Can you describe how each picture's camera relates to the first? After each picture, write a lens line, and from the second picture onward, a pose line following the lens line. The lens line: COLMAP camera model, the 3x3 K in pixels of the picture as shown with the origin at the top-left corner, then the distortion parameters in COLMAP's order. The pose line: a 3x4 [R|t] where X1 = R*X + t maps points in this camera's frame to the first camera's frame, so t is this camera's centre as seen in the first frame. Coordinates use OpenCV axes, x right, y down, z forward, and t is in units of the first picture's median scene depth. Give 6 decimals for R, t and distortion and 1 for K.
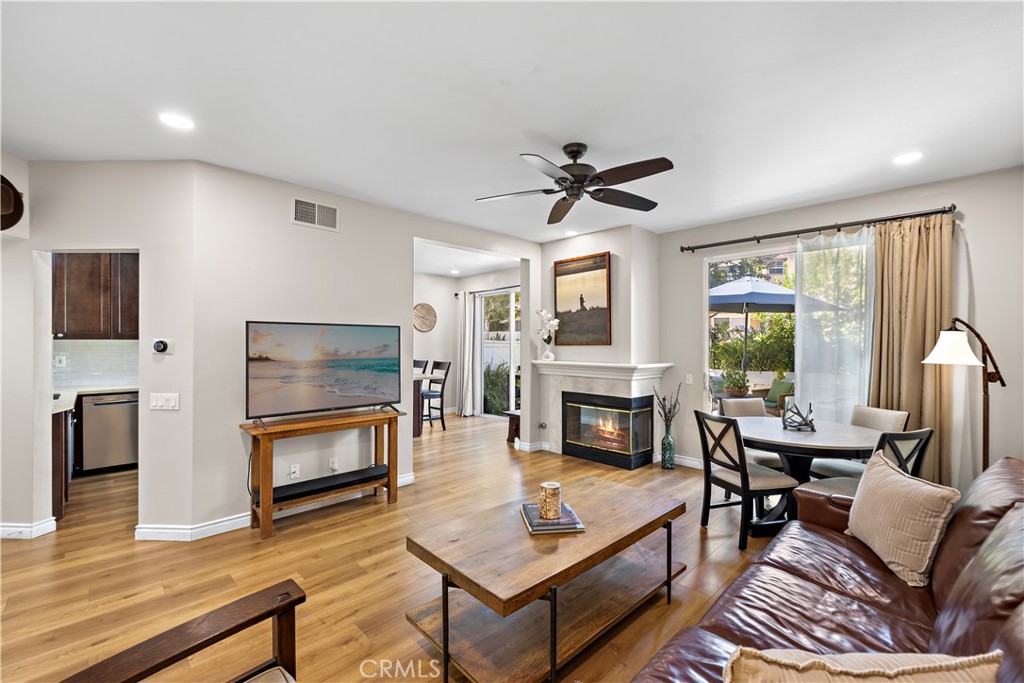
lens RADIAL K [[432.6, 0, 516.9], [0, 432.6, 345.8], [0, 0, 1]] dist [-0.004173, 0.003086]
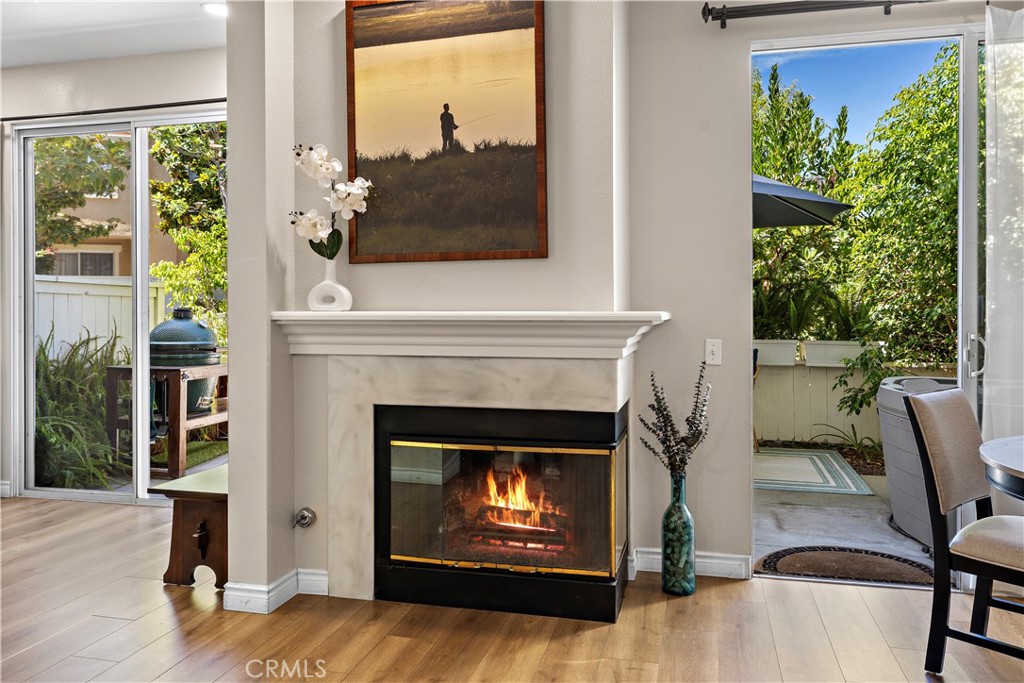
lens RADIAL K [[757.5, 0, 519.2], [0, 757.5, 313.6], [0, 0, 1]] dist [0.003308, -0.002674]
pose [[0.850483, -0.005402, 0.525974, -0.106309], [0.006512, 0.999979, -0.000260, 0.039713], [-0.525961, 0.003646, 0.850501, 0.486070]]
